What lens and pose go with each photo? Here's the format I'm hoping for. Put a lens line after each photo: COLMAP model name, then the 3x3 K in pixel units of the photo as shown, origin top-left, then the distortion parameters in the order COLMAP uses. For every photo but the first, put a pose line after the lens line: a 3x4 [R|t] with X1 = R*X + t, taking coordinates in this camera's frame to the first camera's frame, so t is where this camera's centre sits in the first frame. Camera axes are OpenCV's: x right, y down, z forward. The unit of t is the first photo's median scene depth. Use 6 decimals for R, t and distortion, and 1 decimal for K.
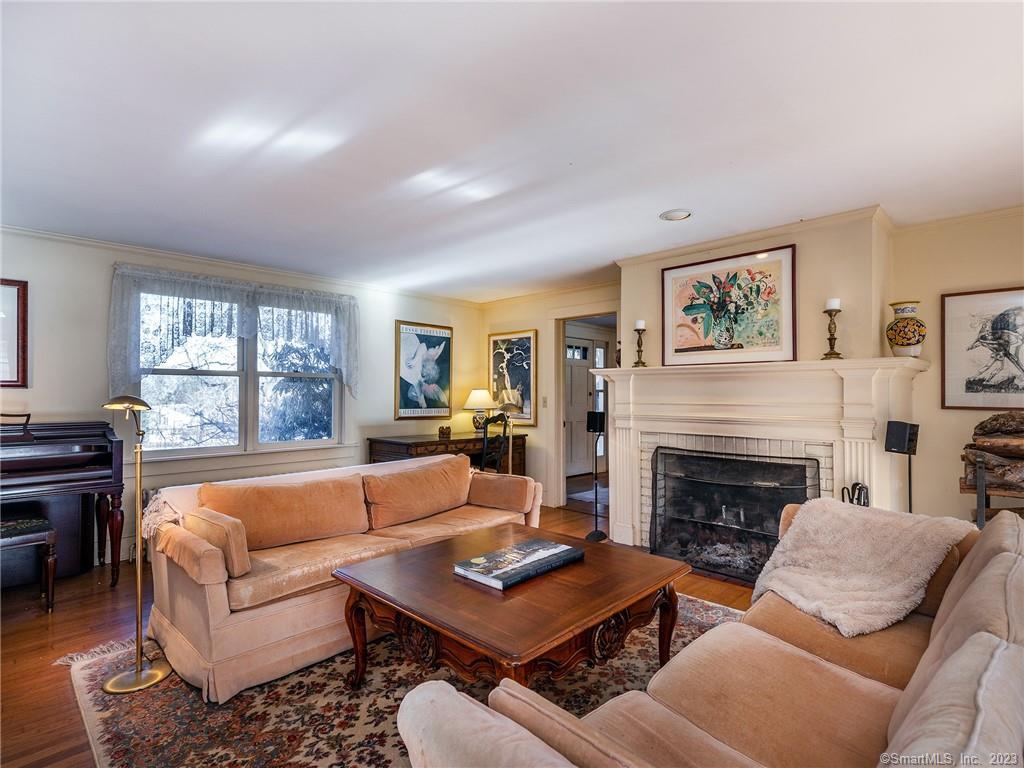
lens RADIAL K [[505.5, 0, 517.8], [0, 505.5, 391.8], [0, 0, 1]] dist [0.013671, -0.000943]
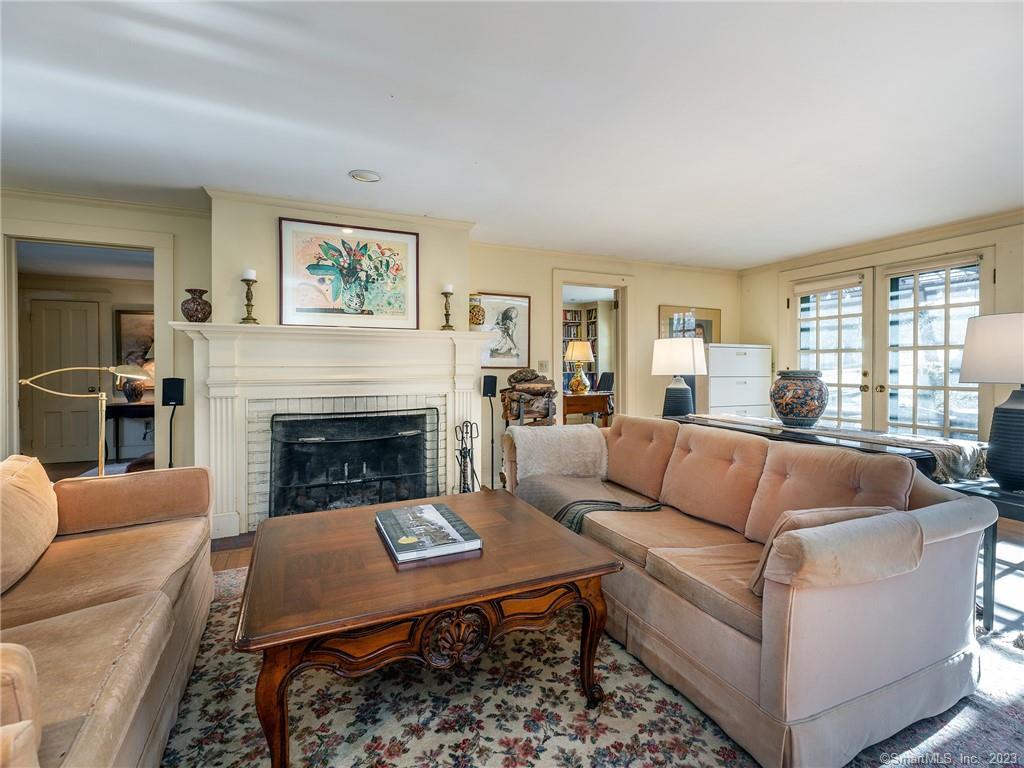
lens RADIAL K [[505.5, 0, 519.9], [0, 505.5, 377.9], [0, 0, 1]] dist [0.013671, -0.000943]
pose [[0.363093, -0.020248, 0.931533, -0.460901], [-0.003267, 0.999730, 0.023003, 0.024445], [-0.931747, -0.011395, 0.362929, 0.303990]]
